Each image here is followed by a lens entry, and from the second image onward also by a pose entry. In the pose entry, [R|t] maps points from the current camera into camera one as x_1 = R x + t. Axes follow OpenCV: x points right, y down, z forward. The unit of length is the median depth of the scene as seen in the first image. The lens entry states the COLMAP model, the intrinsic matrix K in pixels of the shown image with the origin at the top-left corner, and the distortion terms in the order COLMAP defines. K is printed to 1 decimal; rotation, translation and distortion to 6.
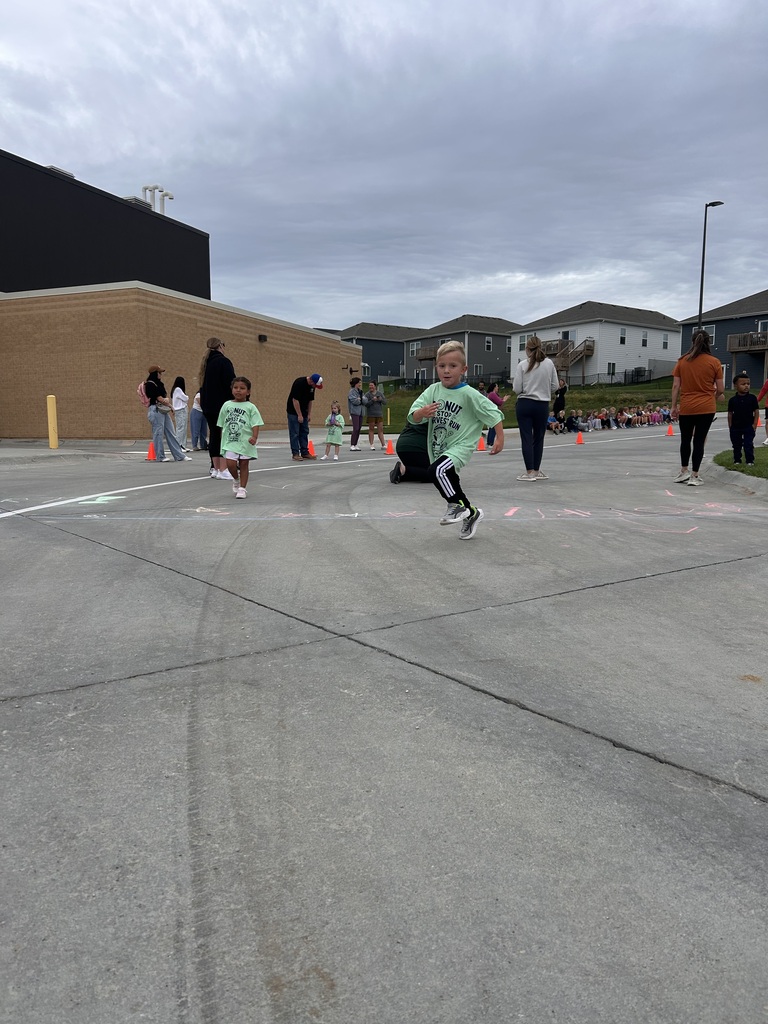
lens RADIAL K [[737.5, 0, 369.1], [0, 737.5, 540.5], [0, 0, 1]] dist [0.001901, -0.007919]
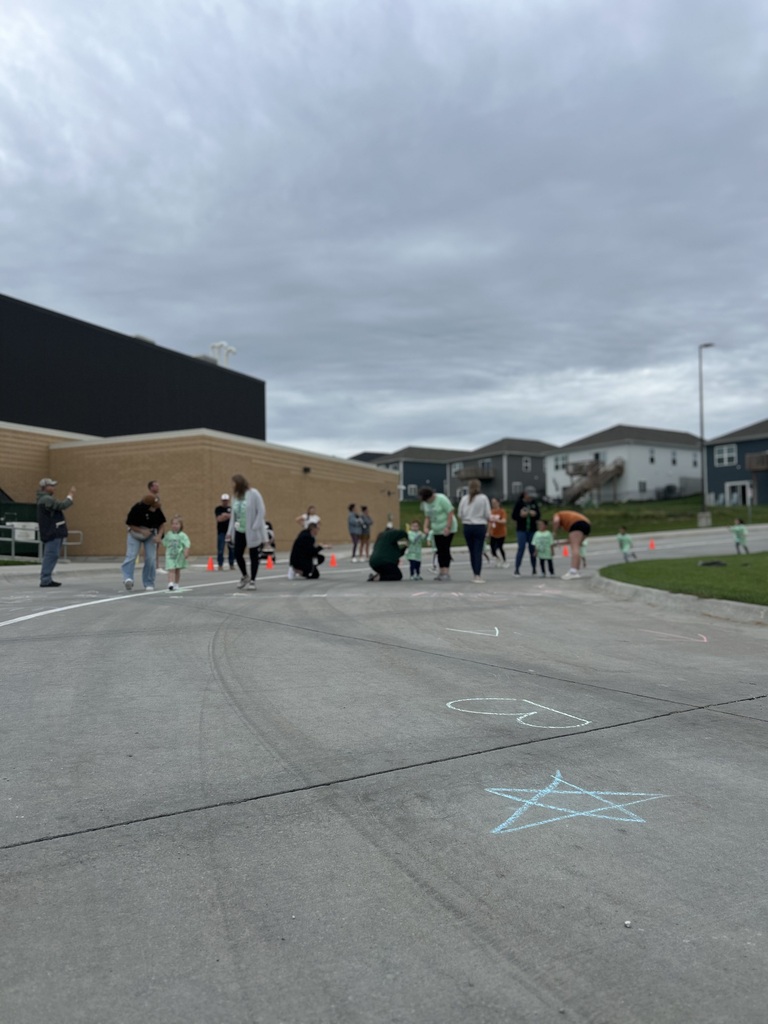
lens RADIAL K [[769.6, 0, 381.9], [0, 769.6, 539.4], [0, 0, 1]] dist [0.052018, -0.054601]
pose [[0.997768, -0.007222, -0.066378, 0.048792], [-0.003096, 0.988059, -0.154045, 0.021272], [0.066698, 0.153907, 0.985832, -0.164271]]
